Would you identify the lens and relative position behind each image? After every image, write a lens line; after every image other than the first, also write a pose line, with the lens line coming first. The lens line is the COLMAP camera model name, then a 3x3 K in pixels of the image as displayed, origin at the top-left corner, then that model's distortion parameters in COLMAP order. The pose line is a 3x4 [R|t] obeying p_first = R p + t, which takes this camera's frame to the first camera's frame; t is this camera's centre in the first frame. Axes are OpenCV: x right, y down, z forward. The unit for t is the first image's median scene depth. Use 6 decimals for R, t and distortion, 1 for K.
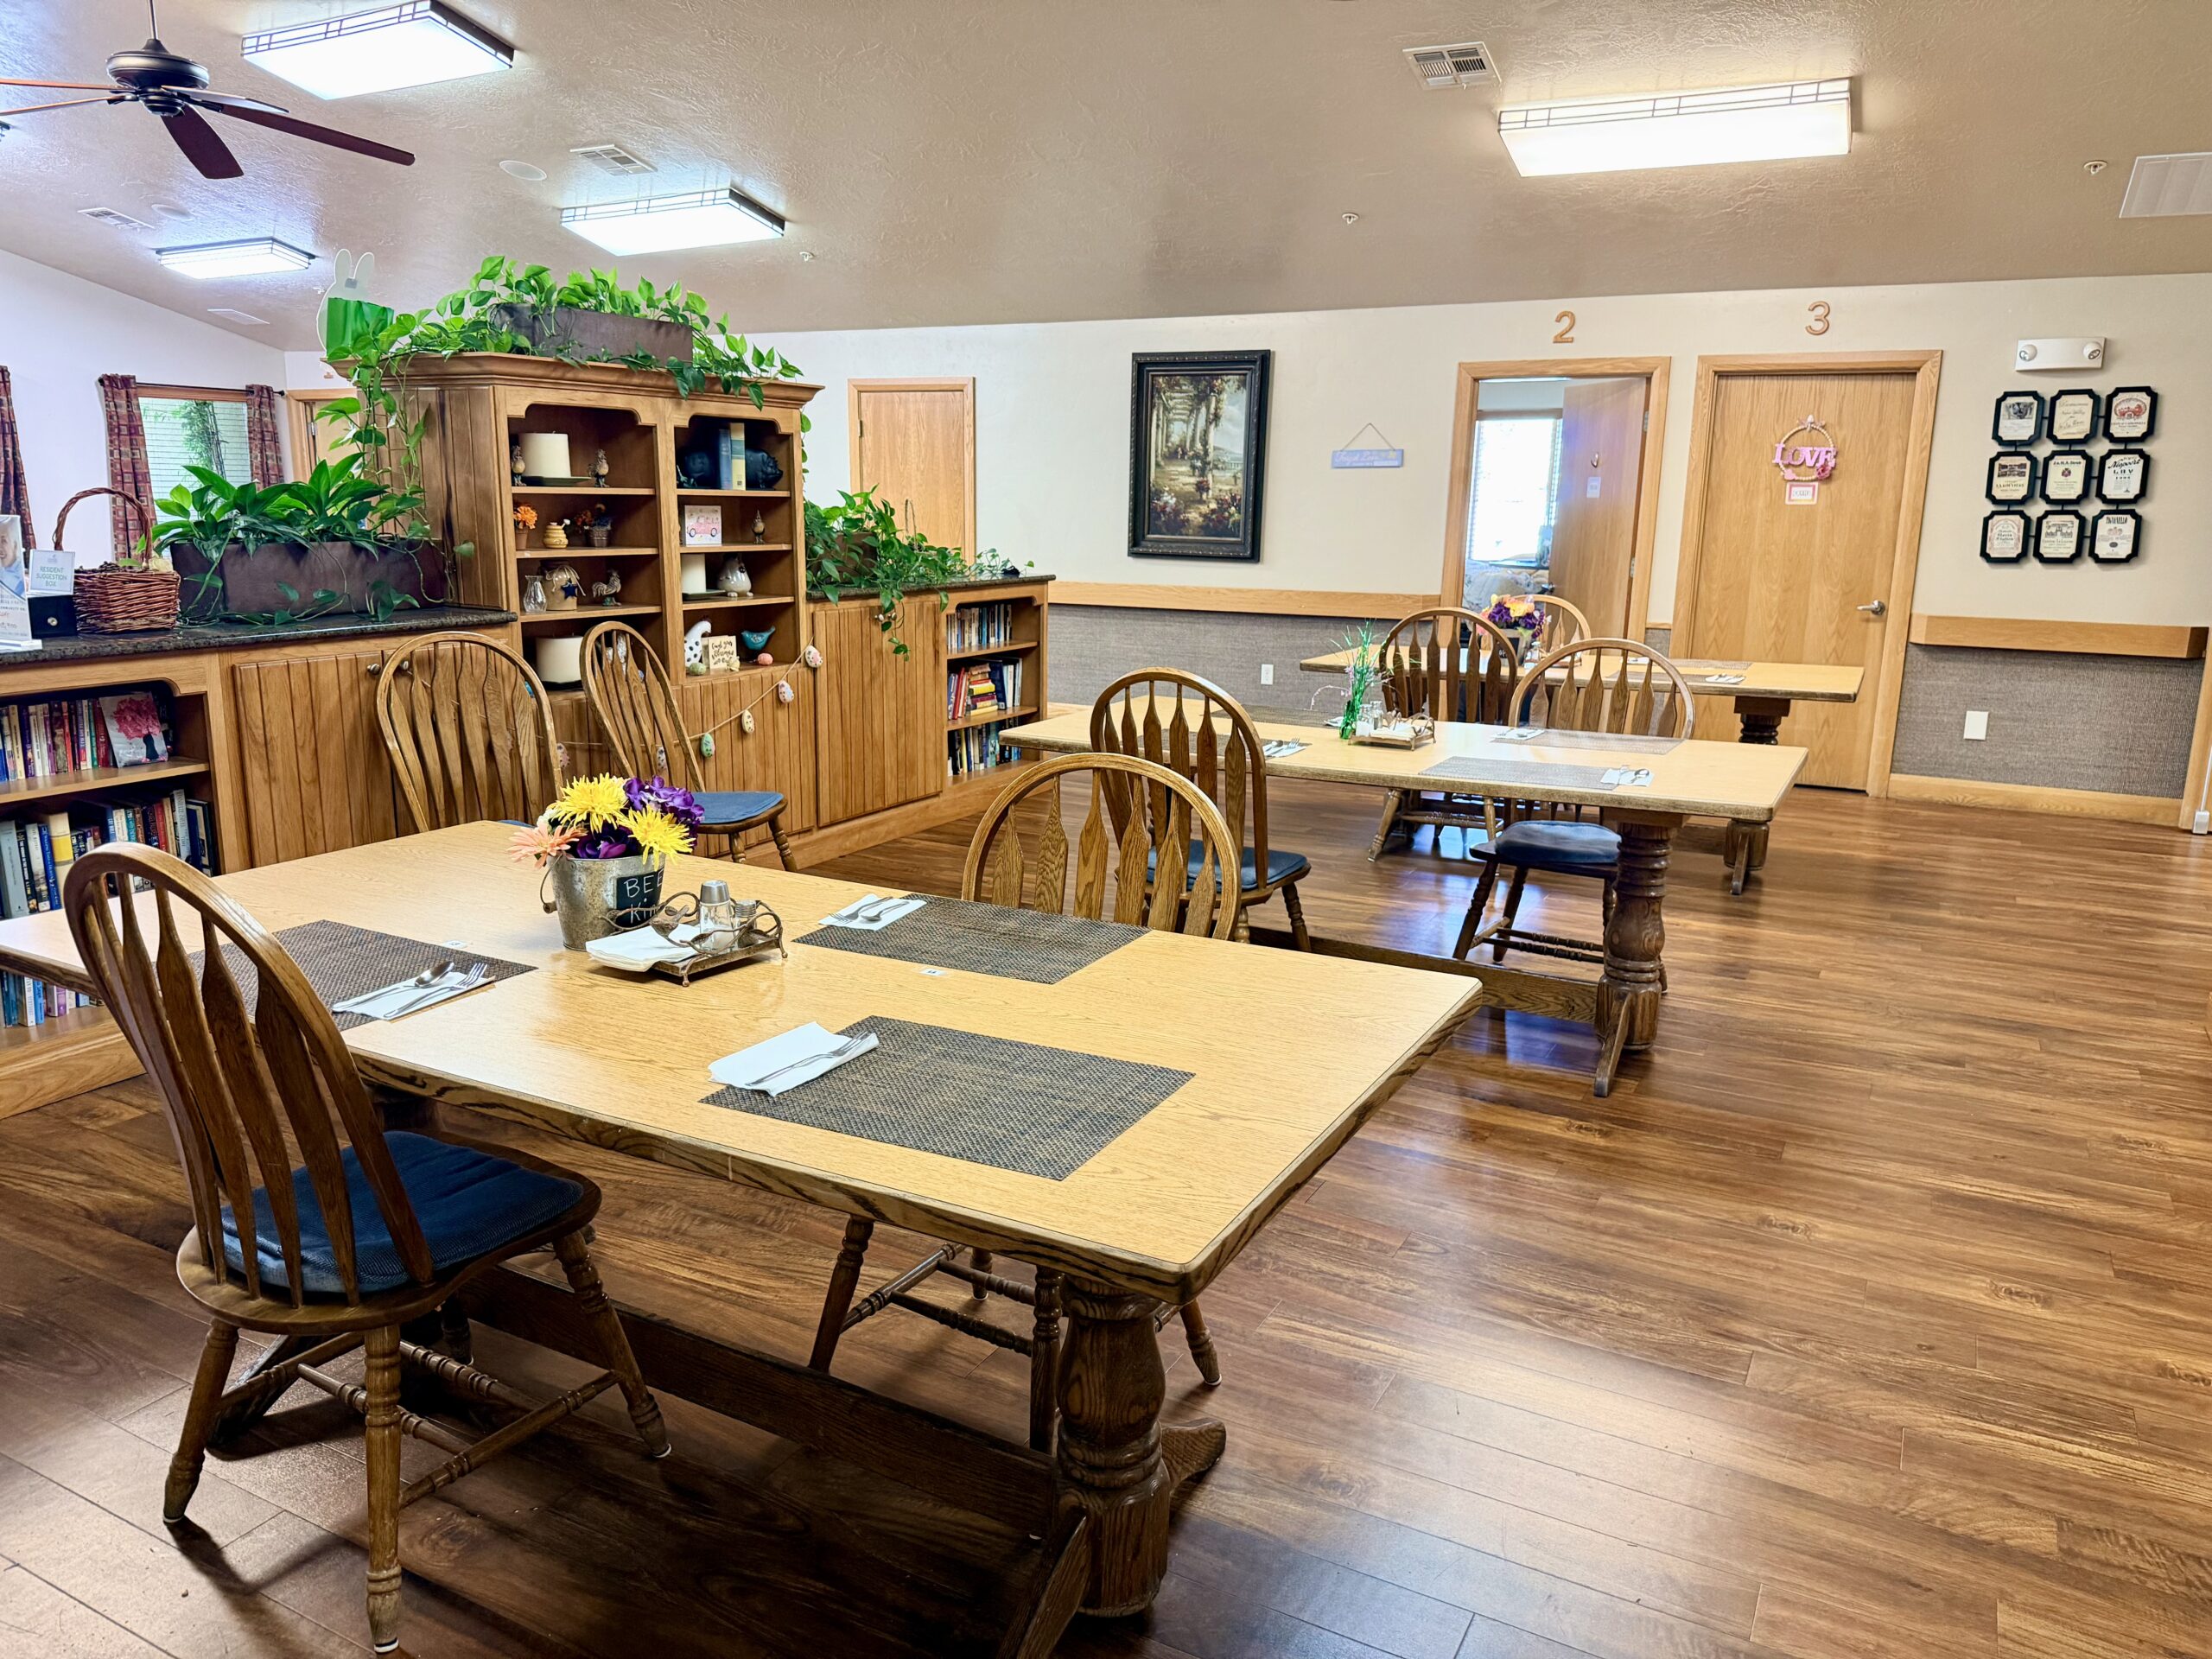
lens RADIAL K [[1518.6, 0, 1106.0], [0, 1518.6, 829.5], [0, 0, 1]] dist [0.178982, -0.317142]
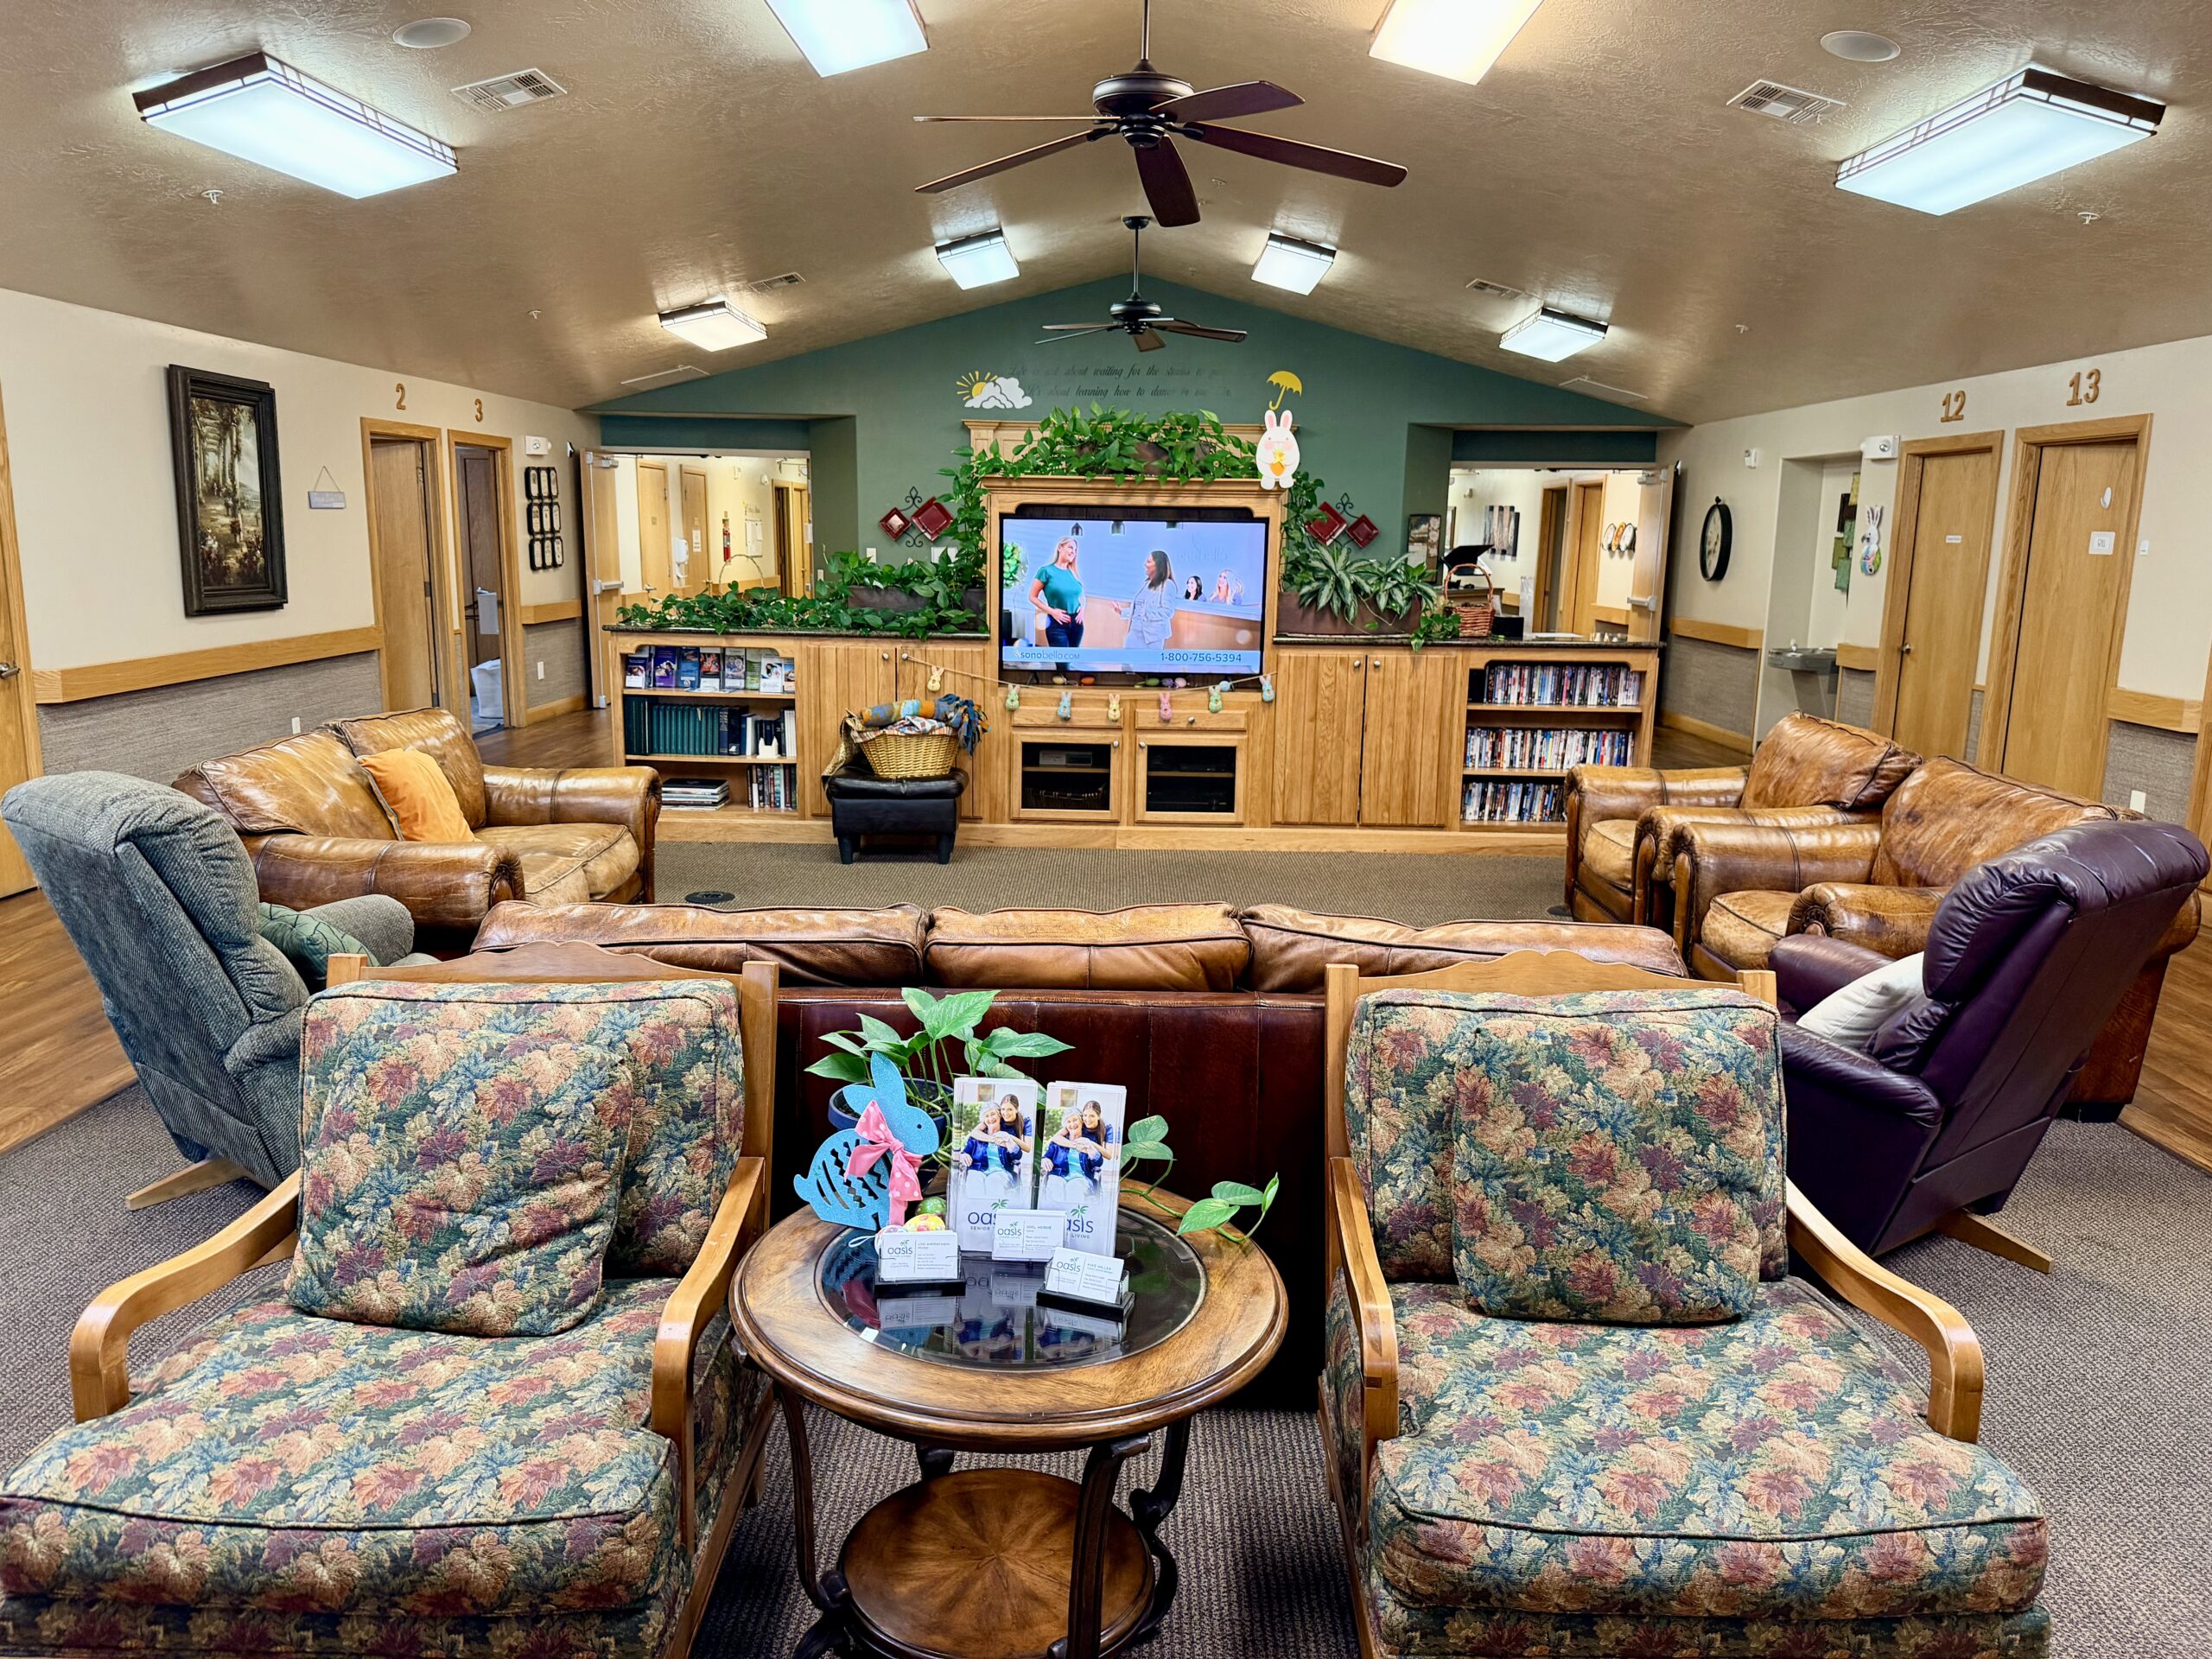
lens RADIAL K [[1540.9, 0, 1087.4], [0, 1540.9, 835.0], [0, 0, 1]] dist [0.096351, -0.148866]
pose [[-0.452459, -0.195569, 0.870076, -0.966471], [0.169800, 0.938915, 0.299342, -0.248408], [-0.875470, 0.283179, -0.391613, 0.992803]]
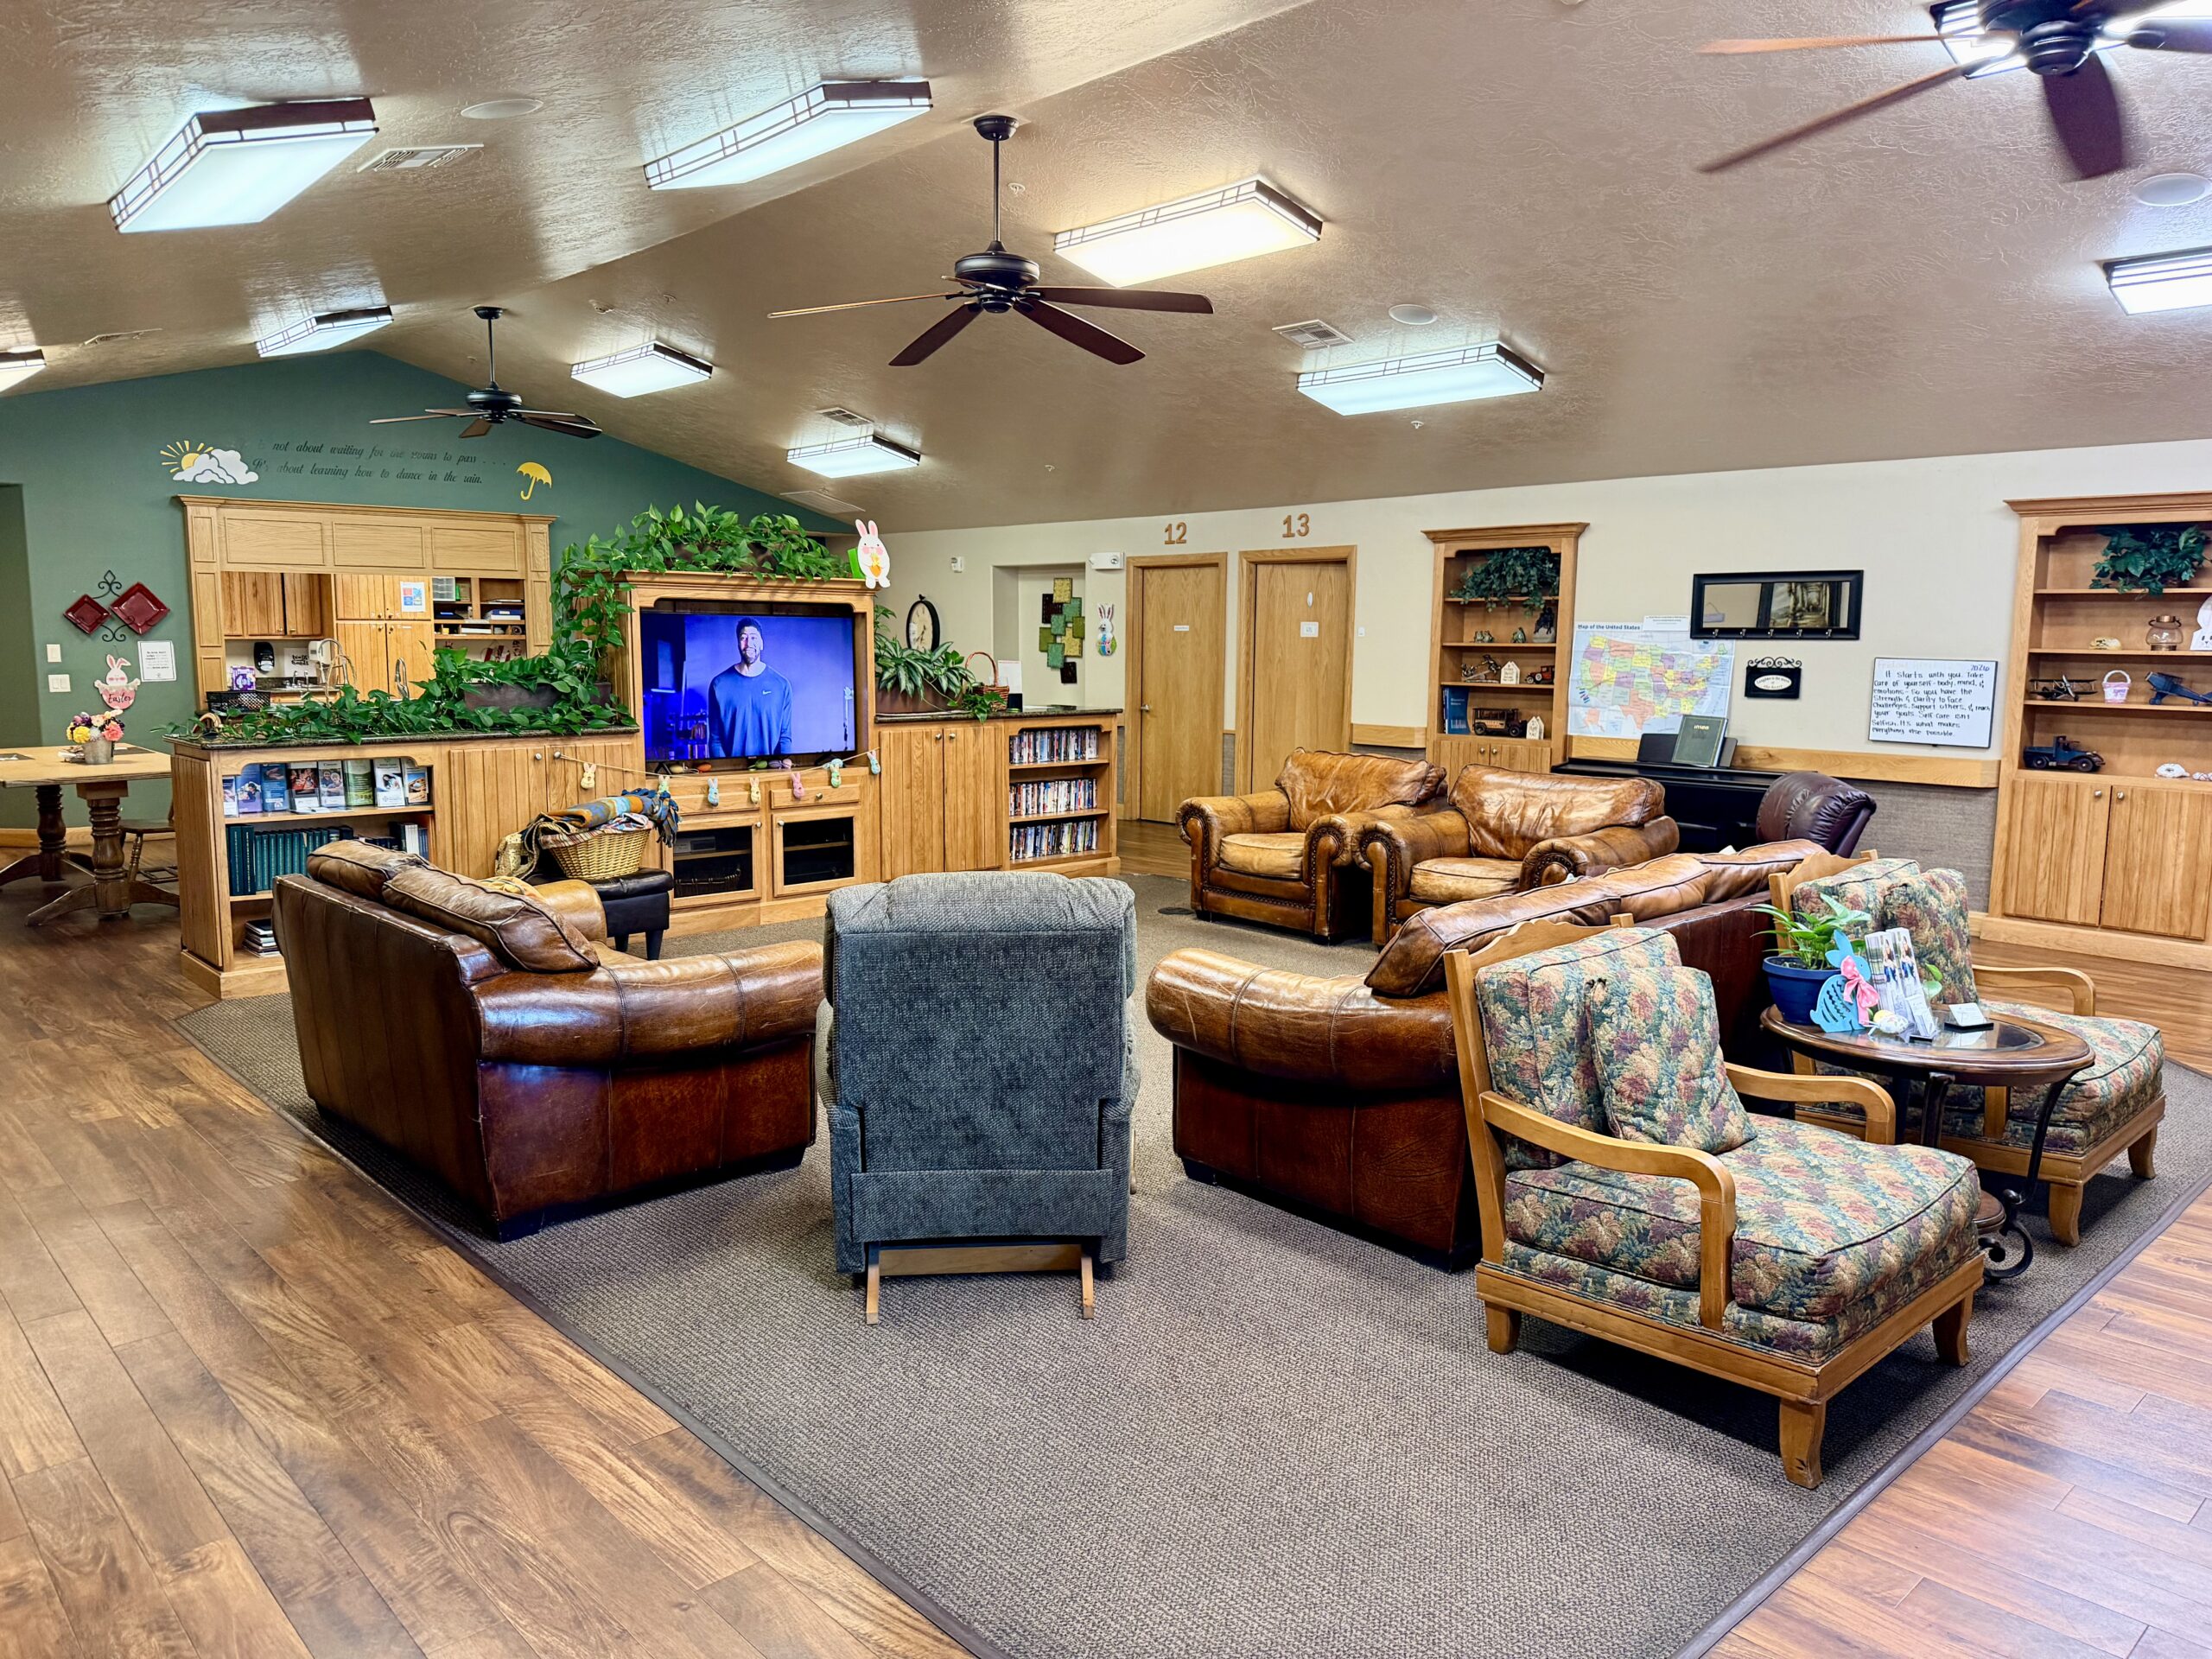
lens RADIAL K [[1540.9, 0, 1087.4], [0, 1540.9, 835.0], [0, 0, 1]] dist [0.096351, -0.148866]
pose [[-0.942093, -0.067223, 0.328544, -0.699452], [0.049824, 0.940772, 0.335360, -0.323516], [-0.331629, 0.332310, -0.882945, 1.360089]]
